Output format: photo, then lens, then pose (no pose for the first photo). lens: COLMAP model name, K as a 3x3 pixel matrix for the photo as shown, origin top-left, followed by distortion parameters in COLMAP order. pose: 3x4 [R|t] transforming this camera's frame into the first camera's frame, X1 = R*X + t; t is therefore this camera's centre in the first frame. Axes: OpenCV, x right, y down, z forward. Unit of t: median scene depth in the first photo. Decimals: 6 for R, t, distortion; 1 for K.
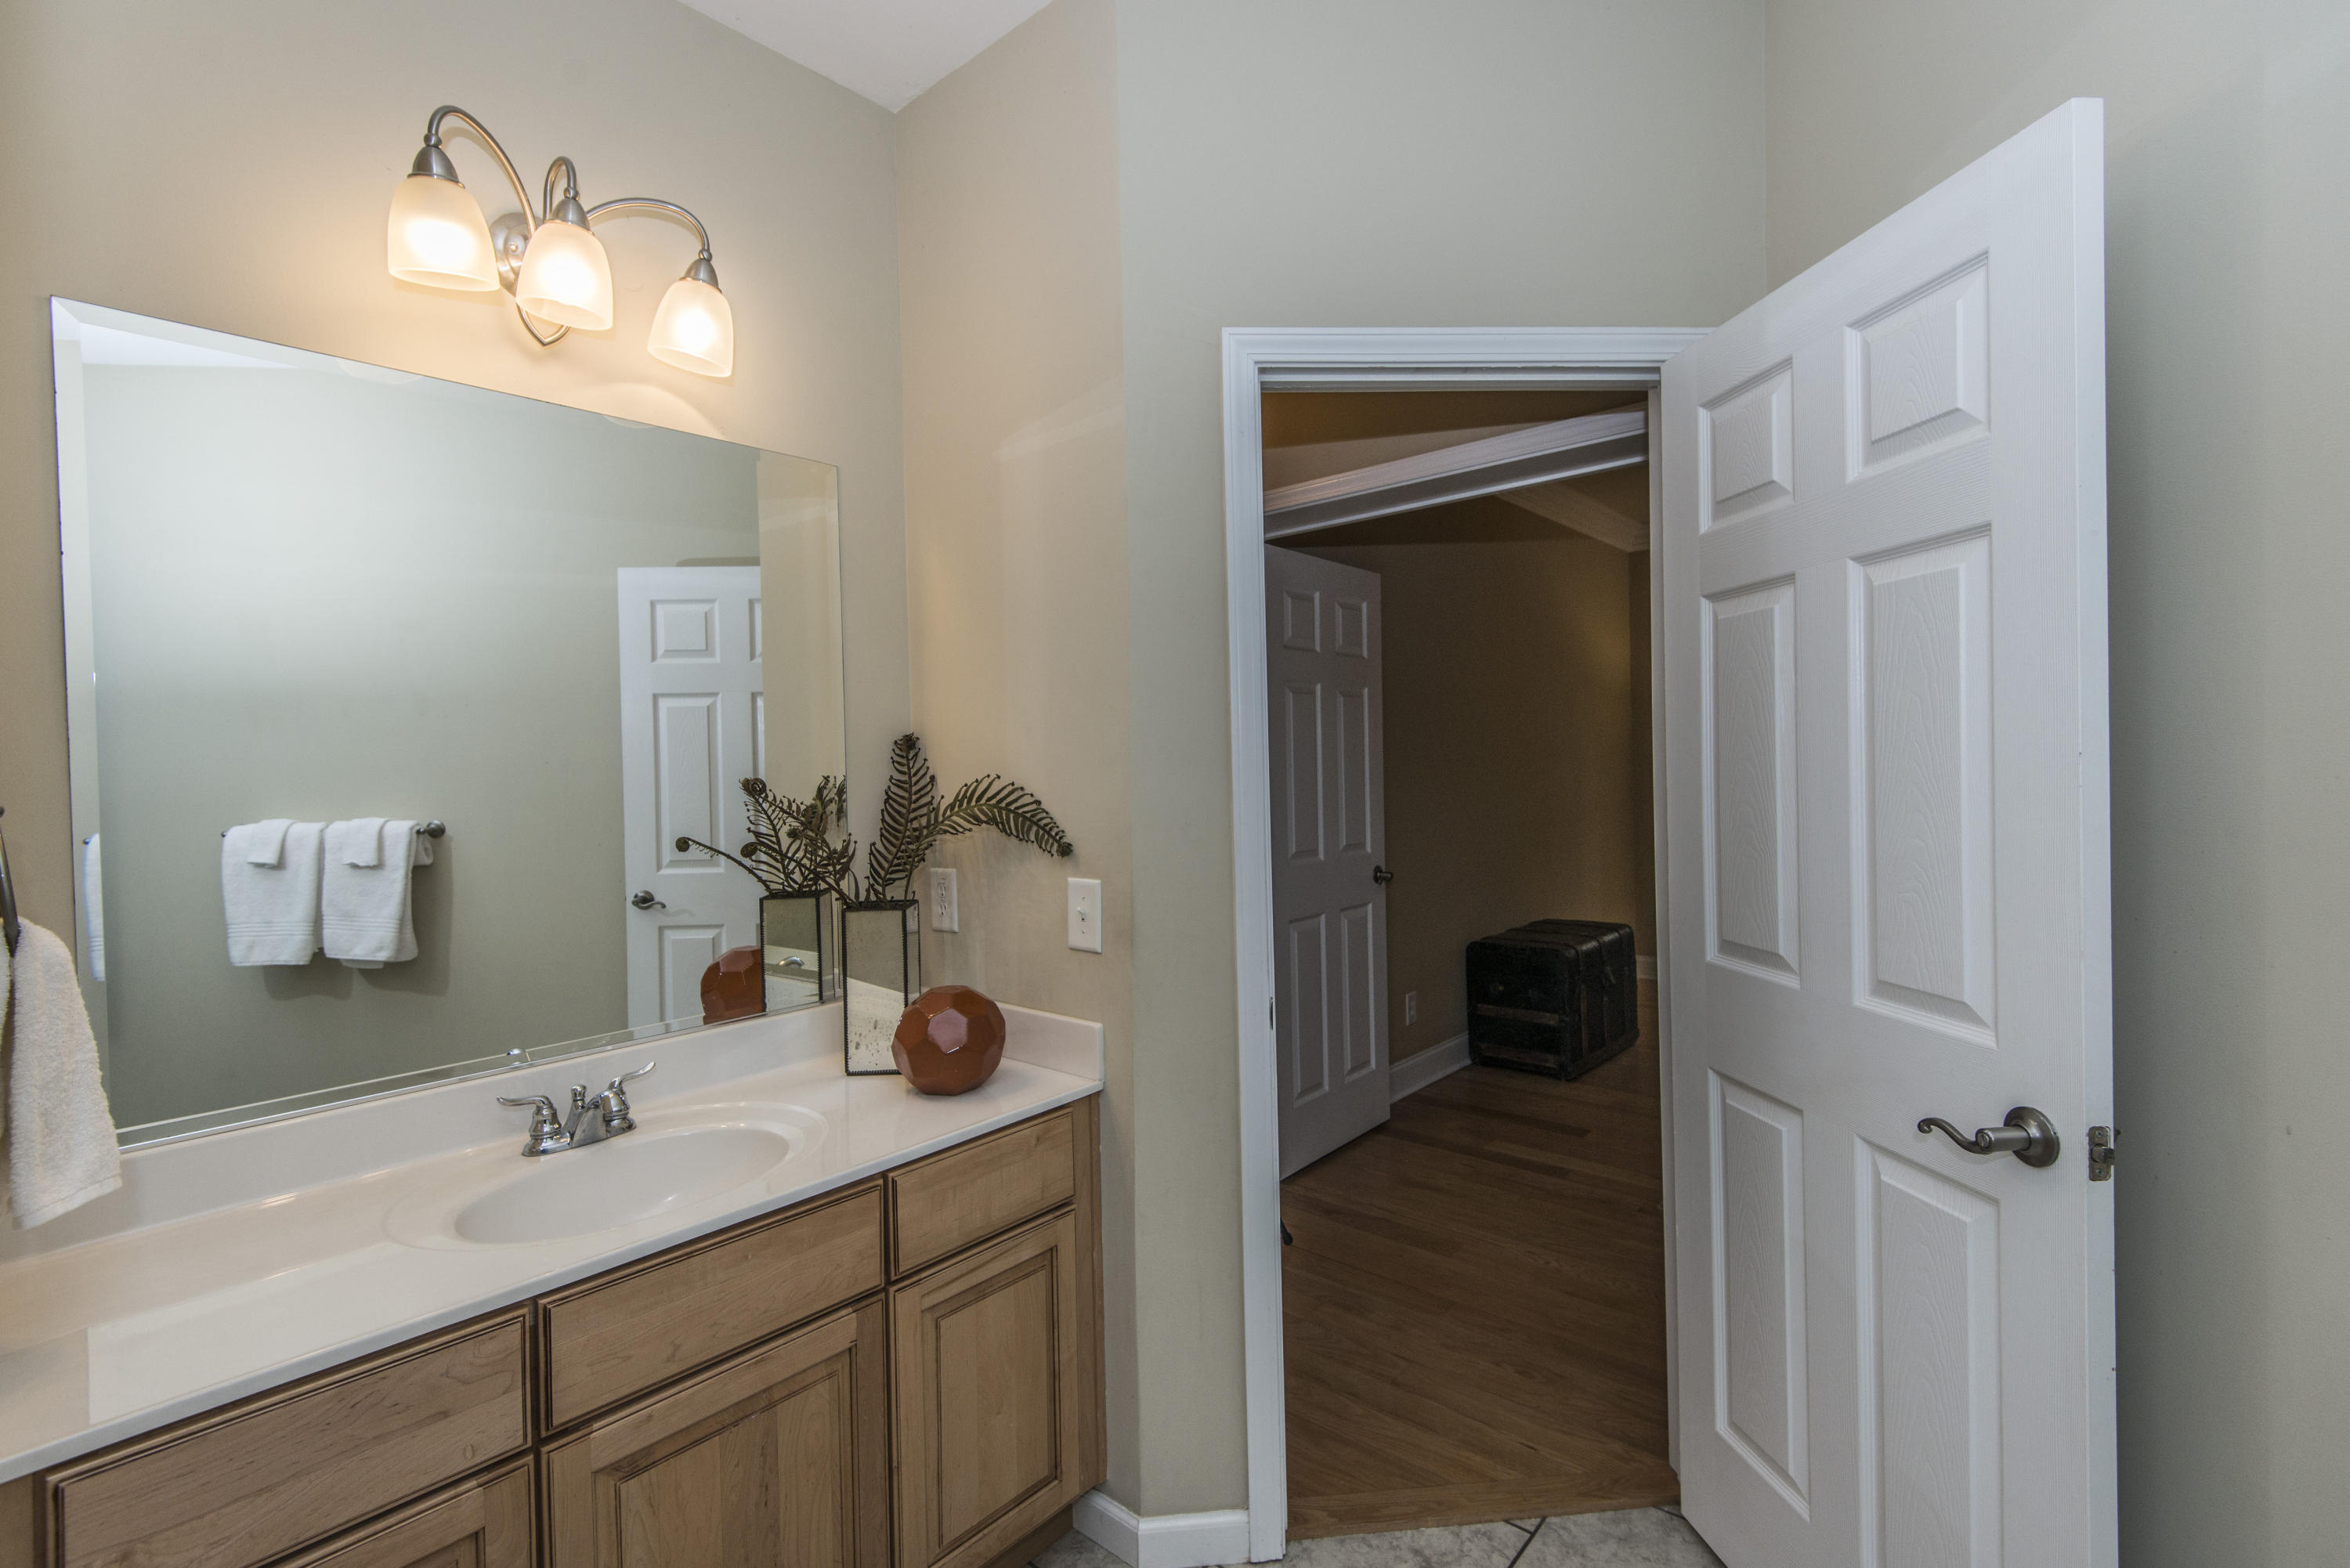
lens RADIAL K [[1064.5, 0, 1175.0], [0, 1064.5, 784.0], [0, 0, 1]] dist [0.015208, -0.000169]
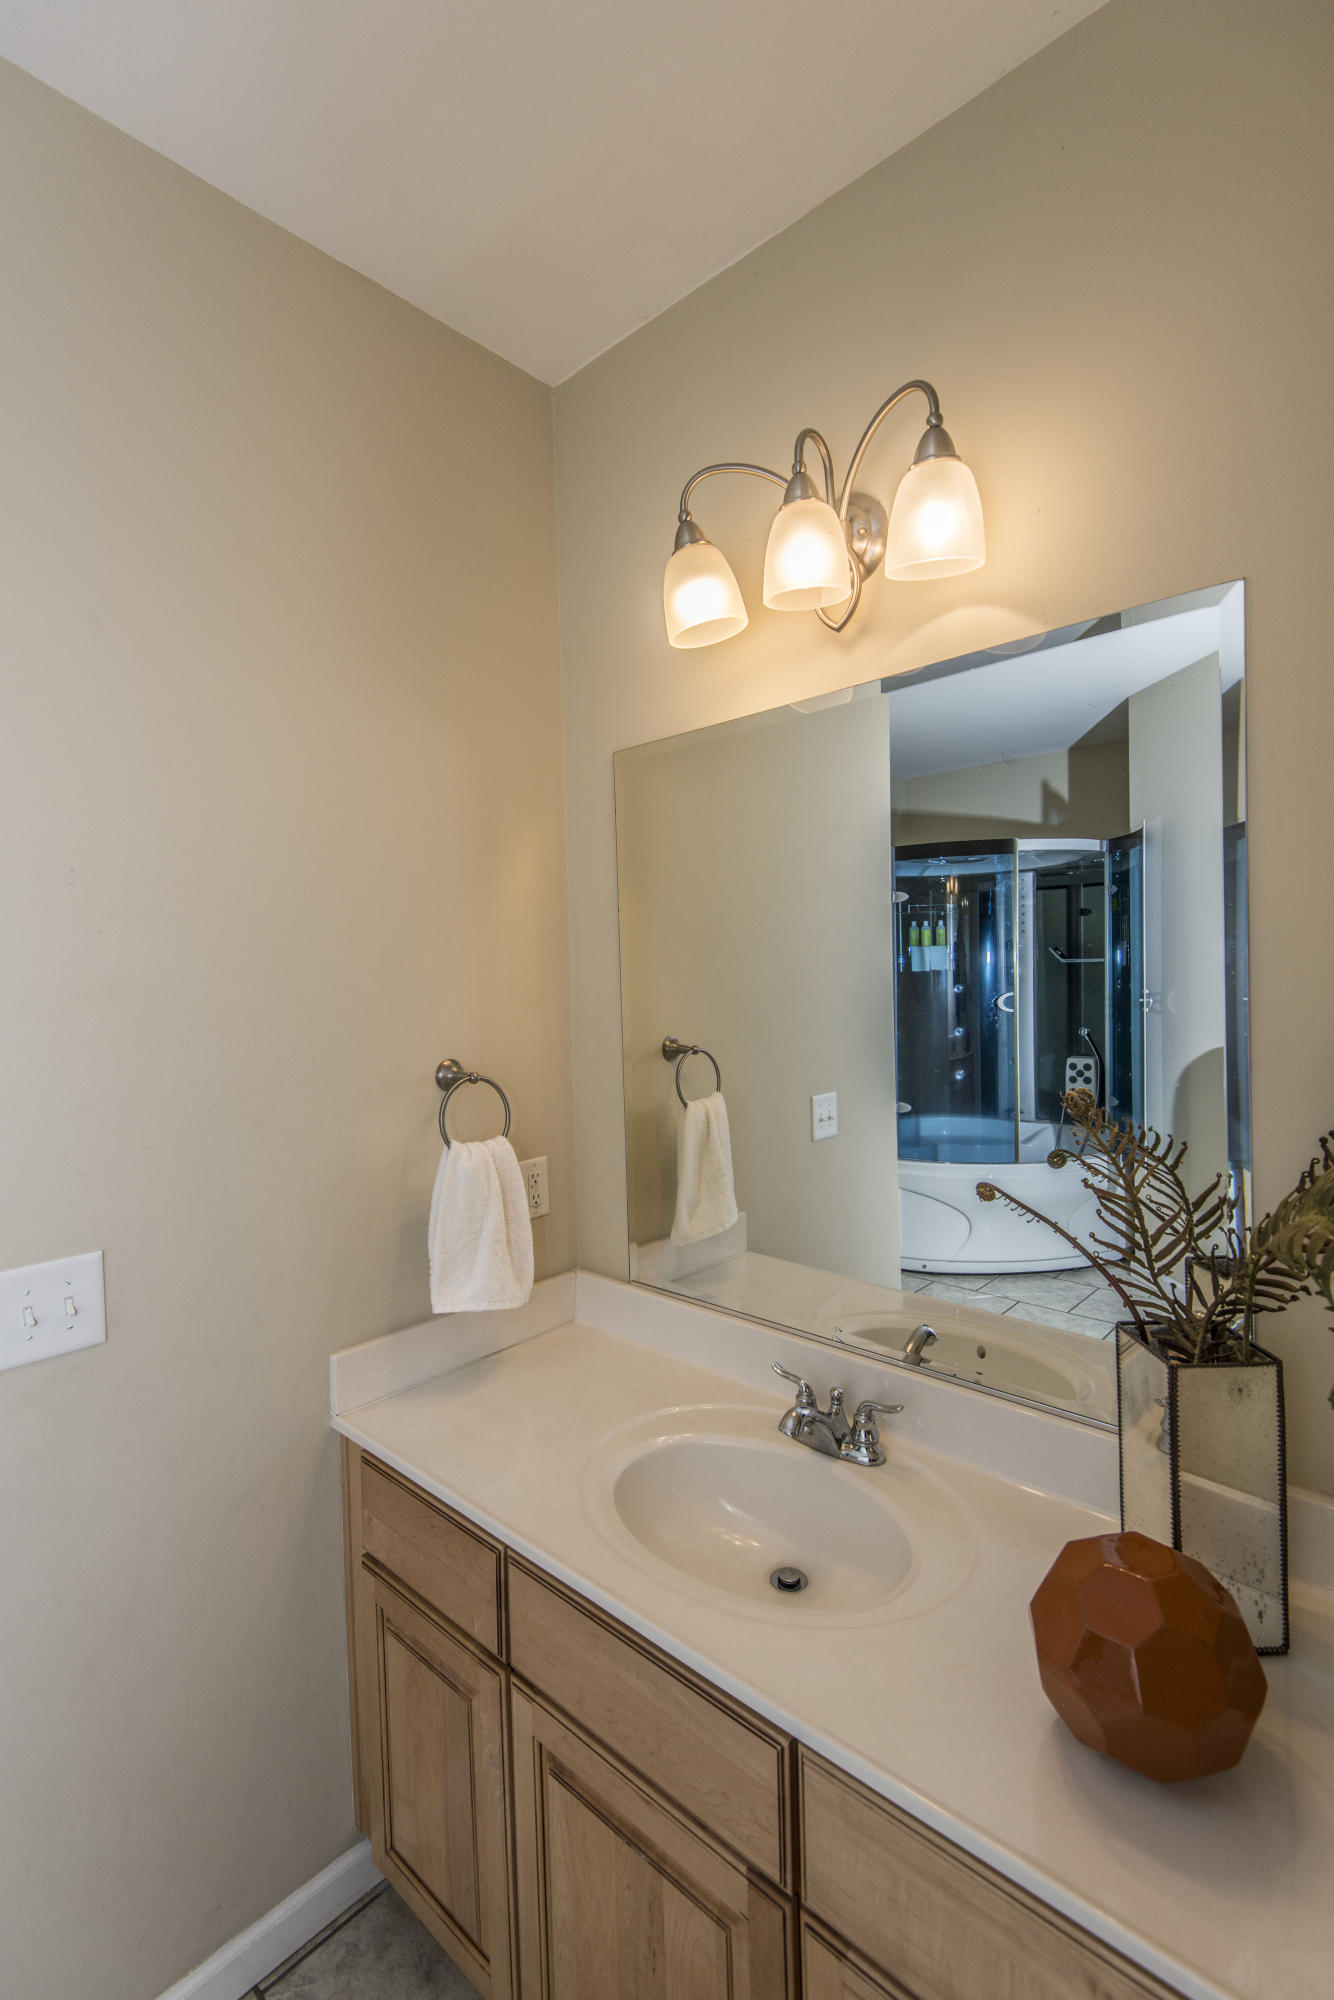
lens RADIAL K [[906.1, 0, 667.0], [0, 906.1, 1000.0], [0, 0, 1]] dist [0.015208, -0.000169]
pose [[-0.017327, 0.065723, -0.997687, 0.284106], [0.001467, 0.997838, 0.065708, -0.144819], [0.999849, -0.000325, -0.017386, 0.956781]]
